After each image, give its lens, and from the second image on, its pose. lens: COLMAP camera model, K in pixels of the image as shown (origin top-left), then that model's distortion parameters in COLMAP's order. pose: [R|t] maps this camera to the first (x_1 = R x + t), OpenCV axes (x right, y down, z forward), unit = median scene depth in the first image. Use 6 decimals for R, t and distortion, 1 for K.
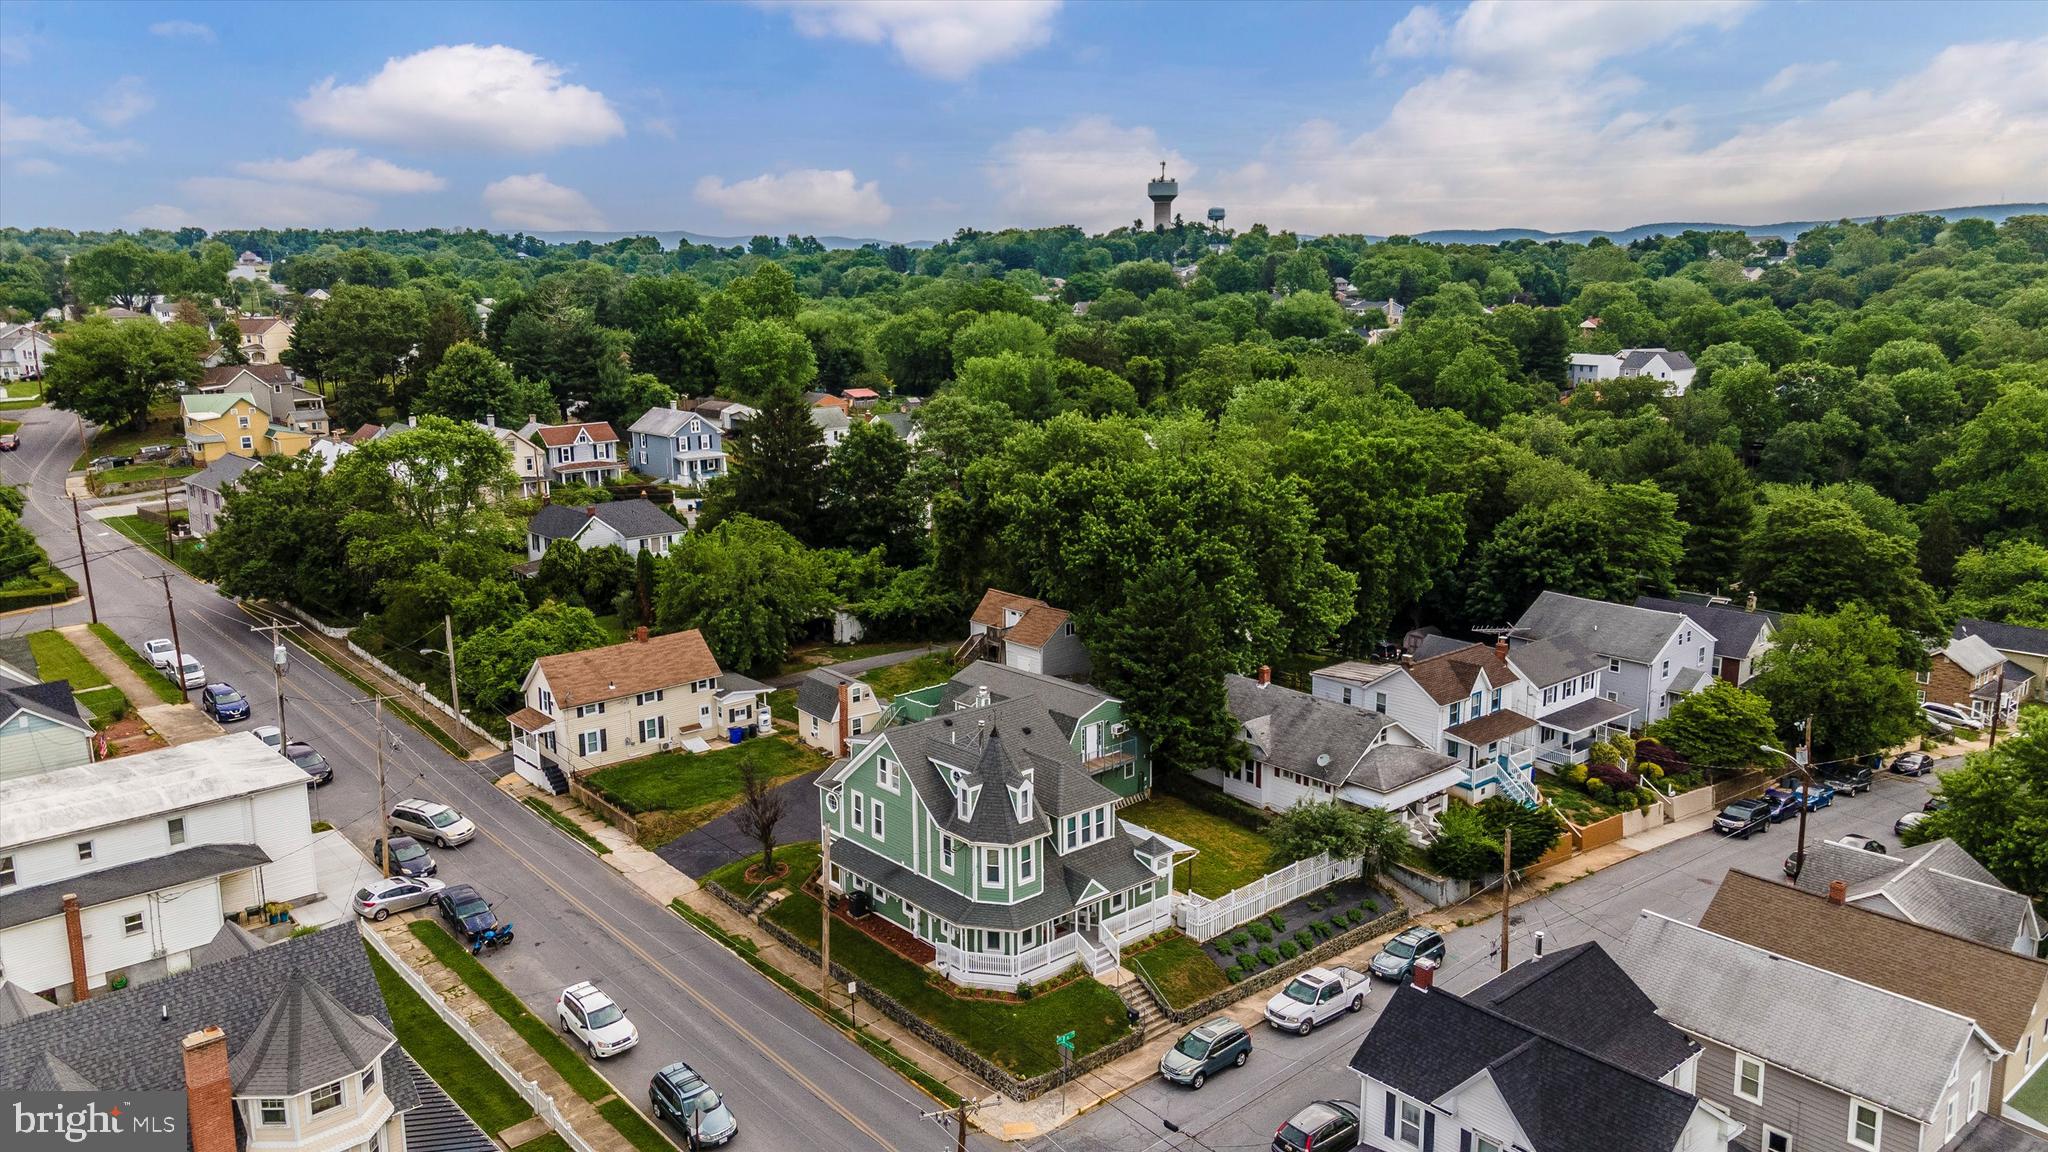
lens RADIAL K [[1494.0, 0, 1033.3], [0, 1494.0, 561.7], [0, 0, 1]] dist [0.071869, 0.022300]
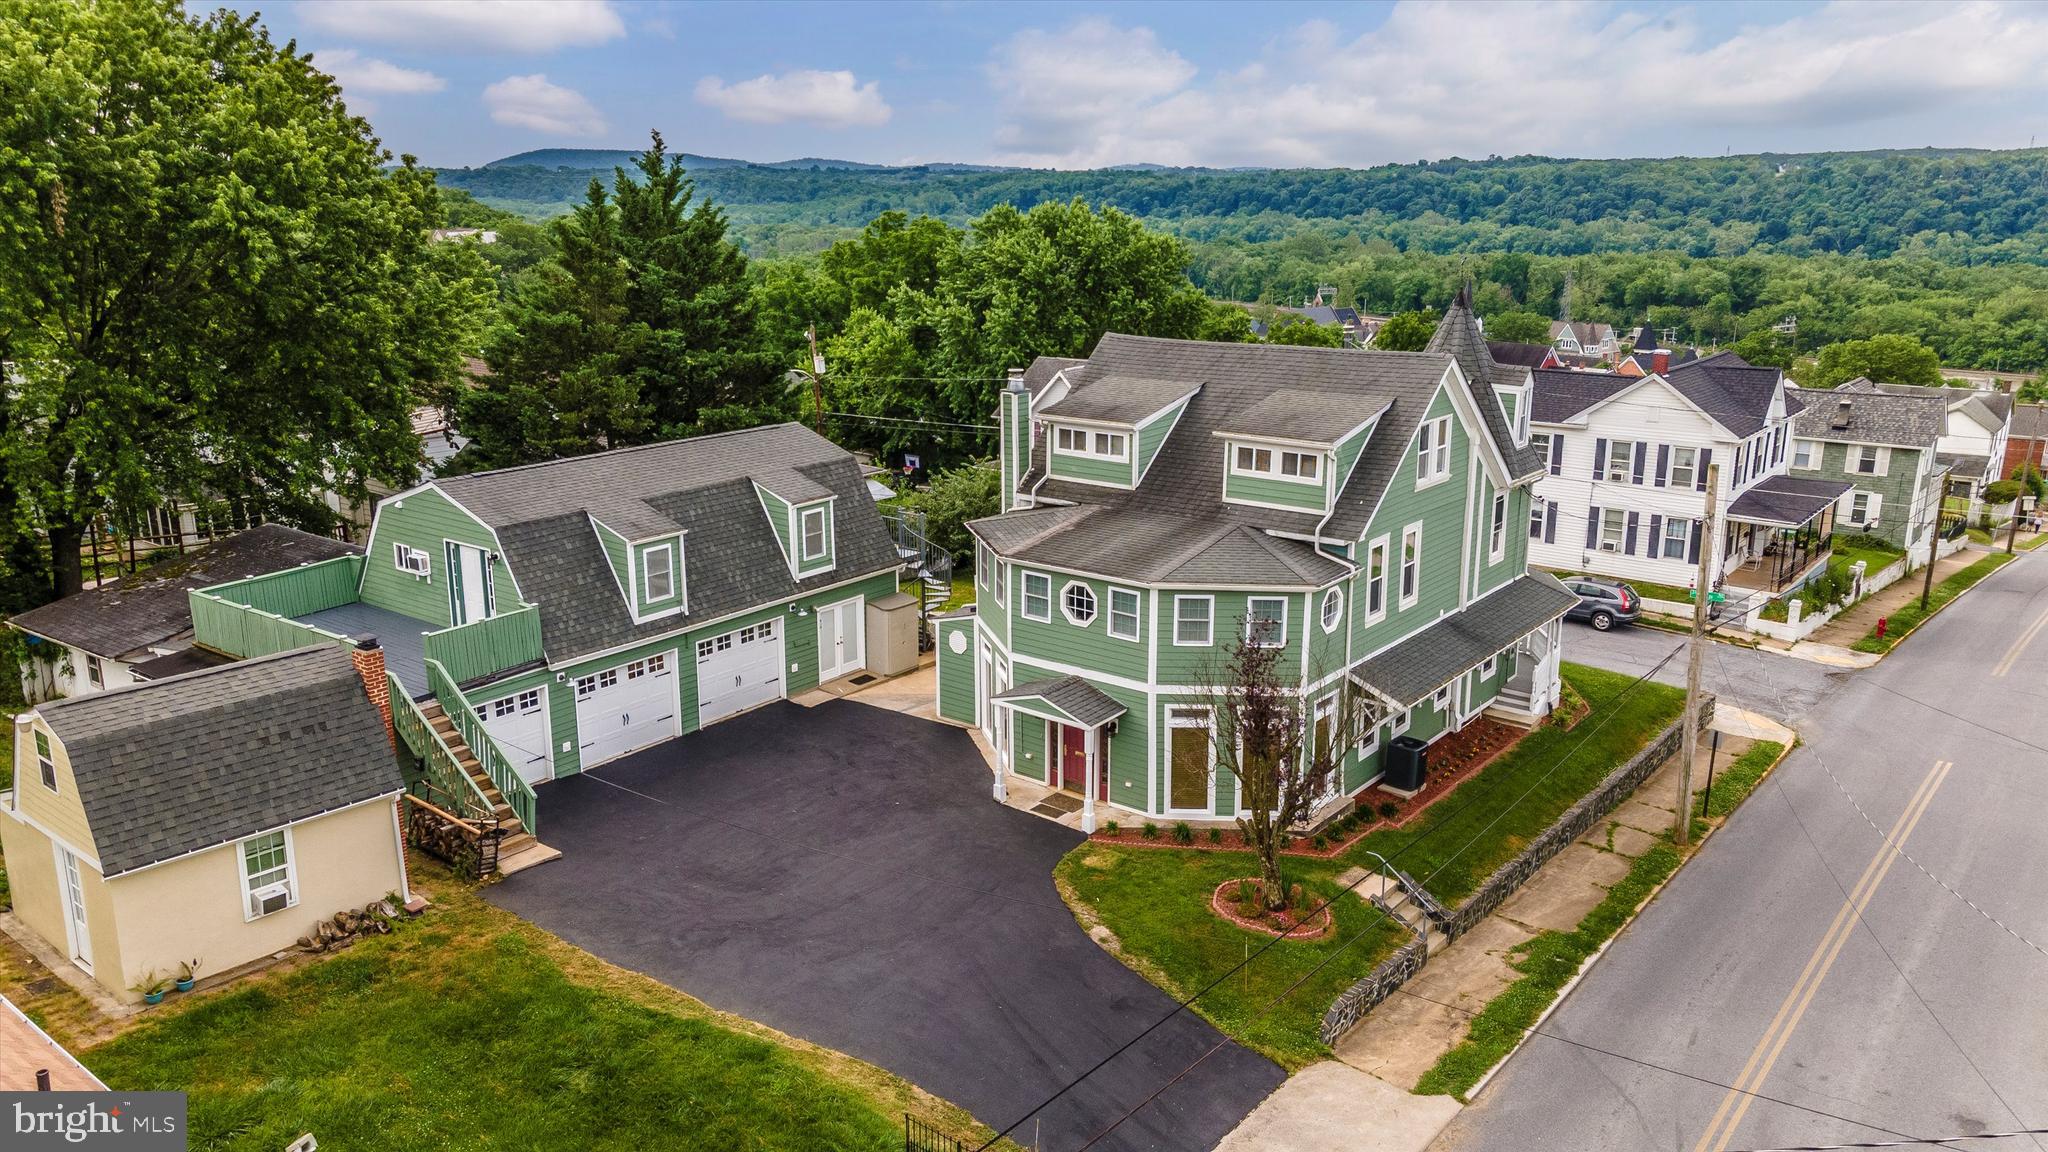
lens RADIAL K [[1494.0, 0, 1025.7], [0, 1494.0, 592.1], [0, 0, 1]] dist [0.071869, 0.022300]
pose [[-0.178421, -0.251935, 0.951154, -0.527870], [0.198706, 0.937523, 0.285599, 0.019384], [-0.963681, 0.239957, -0.117213, 1.153981]]
